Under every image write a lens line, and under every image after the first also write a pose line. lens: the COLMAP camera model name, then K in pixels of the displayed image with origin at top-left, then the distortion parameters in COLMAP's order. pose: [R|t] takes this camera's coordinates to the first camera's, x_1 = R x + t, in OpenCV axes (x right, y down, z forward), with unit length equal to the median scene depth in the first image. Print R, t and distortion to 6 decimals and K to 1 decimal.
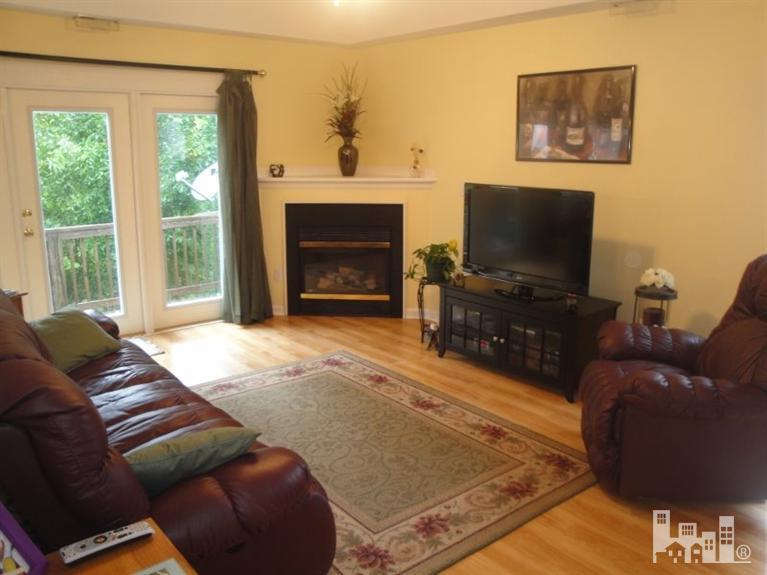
lens RADIAL K [[640.8, 0, 387.2], [0, 640.8, 284.1], [0, 0, 1]] dist [-0.106510, 0.021872]
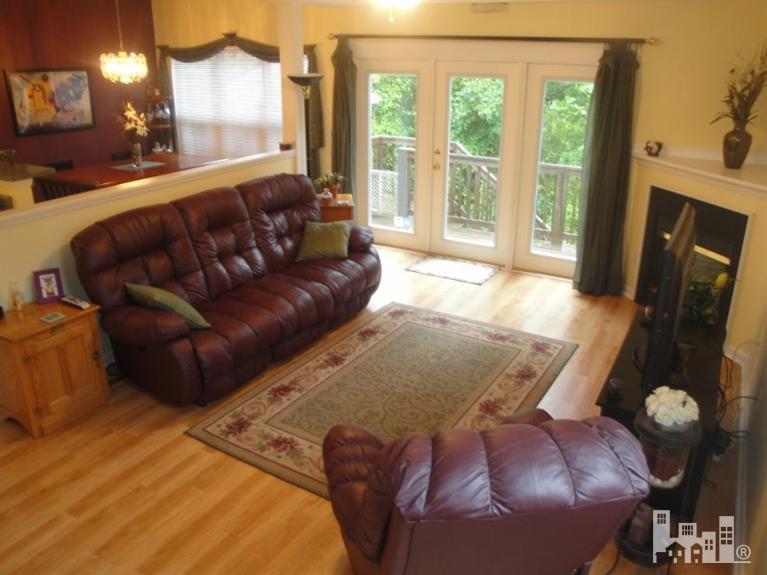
lens RADIAL K [[640.8, 0, 382.9], [0, 640.8, 285.6], [0, 0, 1]] dist [-0.106510, 0.021872]
pose [[0.329886, 0.327696, -0.885320, 0.569192], [-0.212109, 0.939568, 0.268740, -0.152847], [0.919883, 0.099131, 0.379457, 0.314950]]
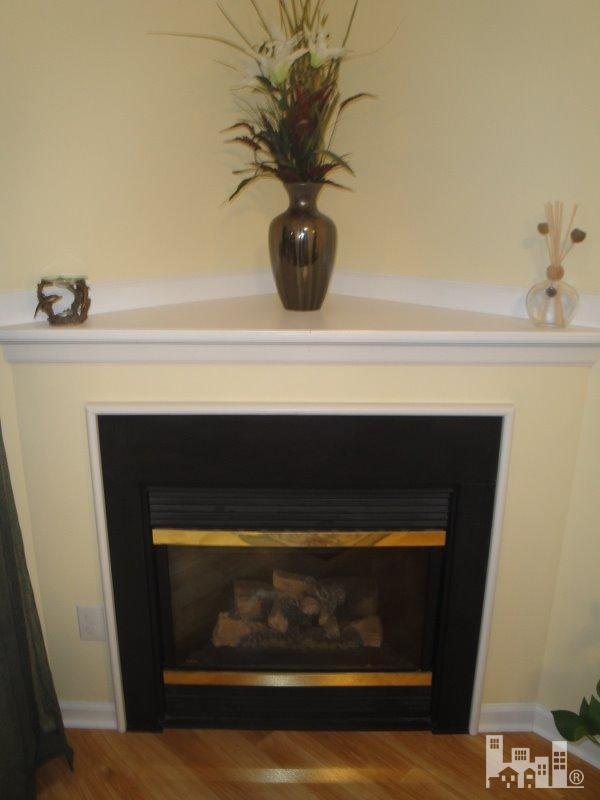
lens RADIAL K [[668.4, 0, 292.2], [0, 668.4, 406.5], [0, 0, 1]] dist [-0.106510, 0.021872]
pose [[0.998720, -0.013277, 0.048802, -0.086187], [0.009562, 0.997093, 0.075586, -0.153299], [-0.049664, -0.075022, 0.995944, 0.700737]]
